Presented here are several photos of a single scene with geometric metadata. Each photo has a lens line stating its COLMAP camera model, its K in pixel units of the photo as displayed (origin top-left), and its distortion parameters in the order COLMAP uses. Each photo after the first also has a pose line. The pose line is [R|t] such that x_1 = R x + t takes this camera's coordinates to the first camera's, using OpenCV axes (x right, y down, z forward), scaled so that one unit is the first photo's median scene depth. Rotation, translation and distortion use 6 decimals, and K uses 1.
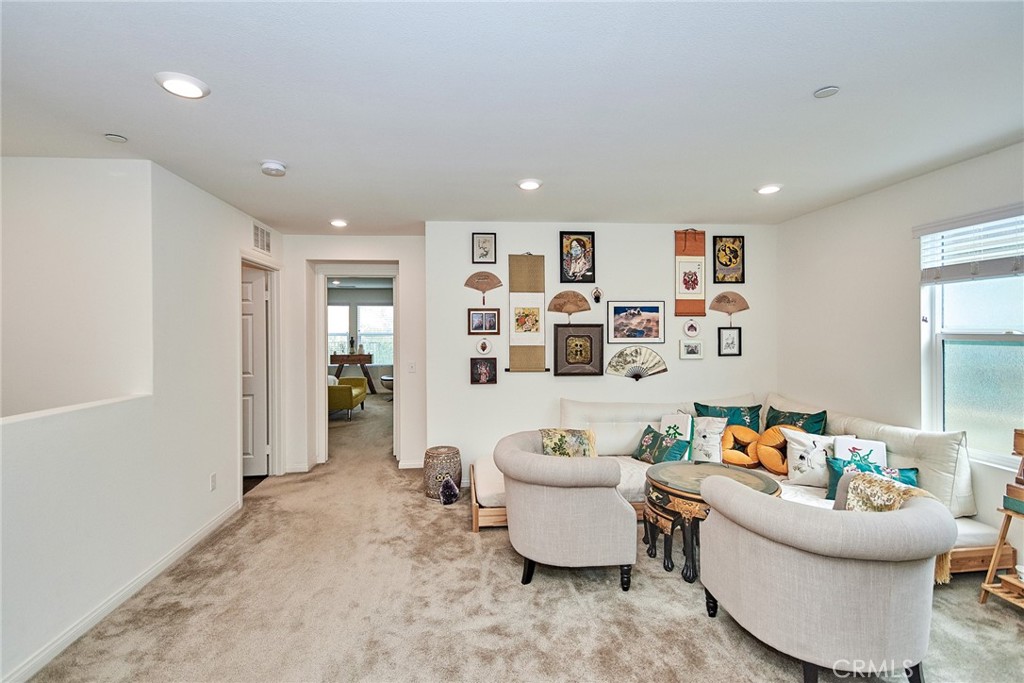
lens RADIAL K [[471.0, 0, 525.7], [0, 471.0, 332.7], [0, 0, 1]] dist [0.012035, -0.000073]
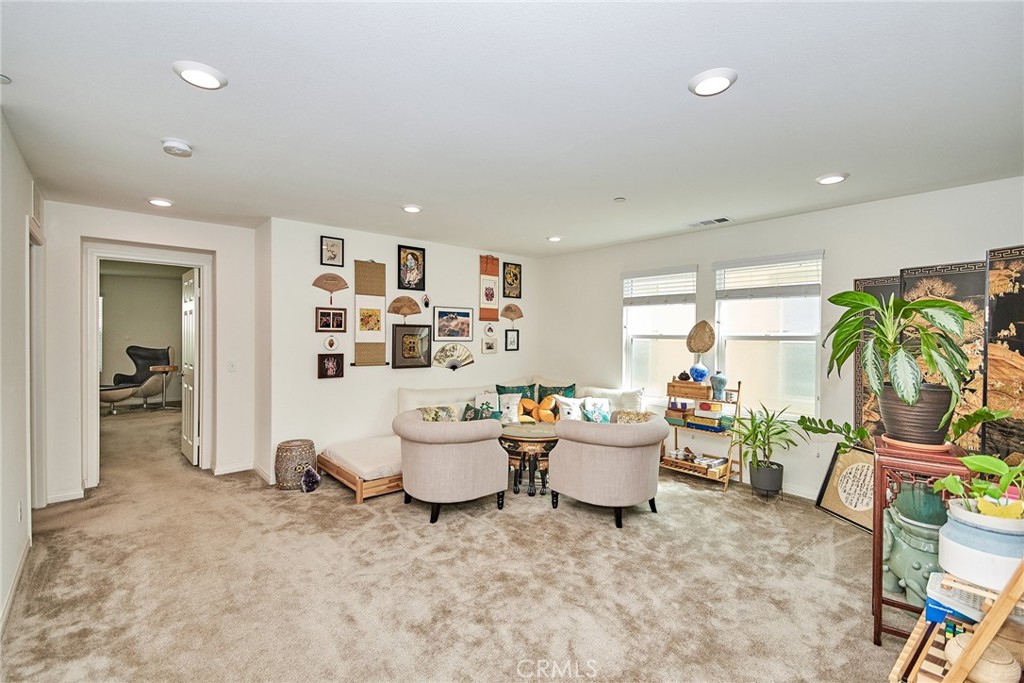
lens RADIAL K [[471.0, 0, 525.7], [0, 471.0, 332.7], [0, 0, 1]] dist [0.012035, -0.000073]
pose [[0.793848, 0.015181, 0.607927, -0.386661], [-0.009205, 0.999874, -0.012949, 0.015243], [-0.608047, 0.004683, 0.793888, -0.120827]]
